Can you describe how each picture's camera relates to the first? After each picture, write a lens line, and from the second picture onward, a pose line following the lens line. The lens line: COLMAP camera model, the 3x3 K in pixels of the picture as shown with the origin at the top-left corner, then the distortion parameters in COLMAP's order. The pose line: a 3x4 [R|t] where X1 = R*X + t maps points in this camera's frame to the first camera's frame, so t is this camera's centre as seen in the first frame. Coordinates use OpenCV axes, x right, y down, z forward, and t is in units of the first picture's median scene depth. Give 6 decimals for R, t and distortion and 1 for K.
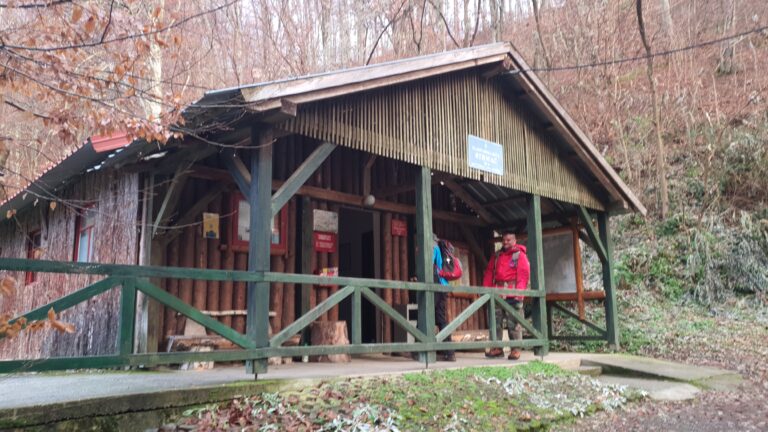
lens RADIAL K [[574.4, 0, 385.9], [0, 574.4, 235.0], [0, 0, 1]] dist [0.034901, -0.001038]
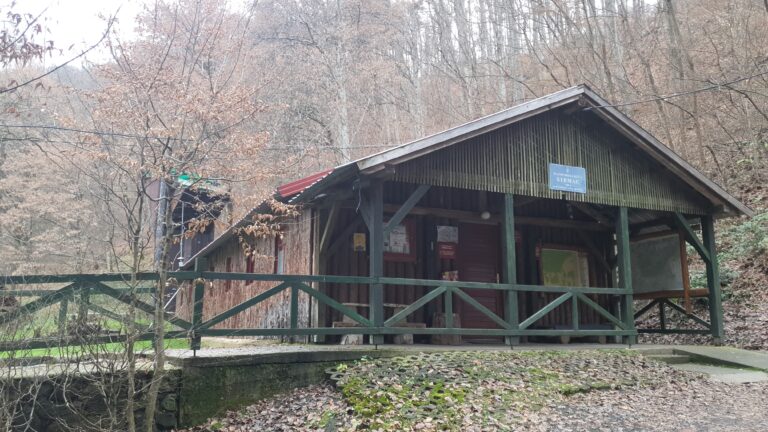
lens RADIAL K [[574.2, 0, 368.6], [0, 574.2, 229.5], [0, 0, 1]] dist [-0.012723, -0.002987]
pose [[0.938328, -0.036036, -0.343863, 0.192165], [0.034115, 0.999350, -0.011637, -0.030240], [0.344059, -0.000811, 0.938948, -0.286123]]
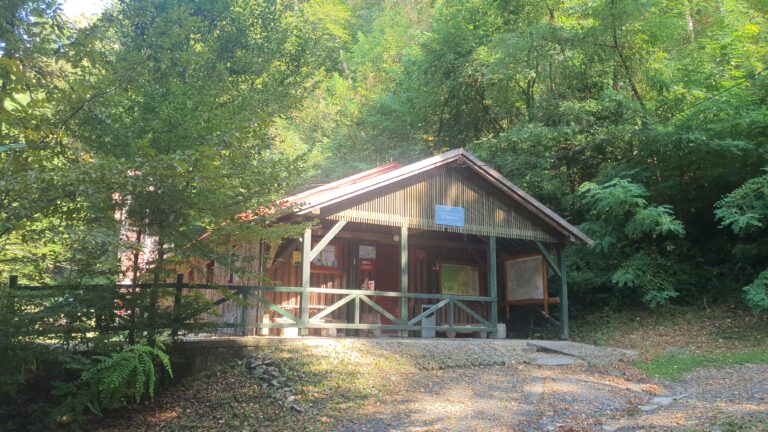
lens RADIAL K [[574.2, 0, 368.6], [0, 574.2, 229.5], [0, 0, 1]] dist [-0.012723, -0.002987]
pose [[0.958913, -0.014646, -0.283322, 0.418299], [0.013147, 0.999888, -0.007193, -0.089461], [0.283395, 0.003173, 0.958998, -0.657955]]
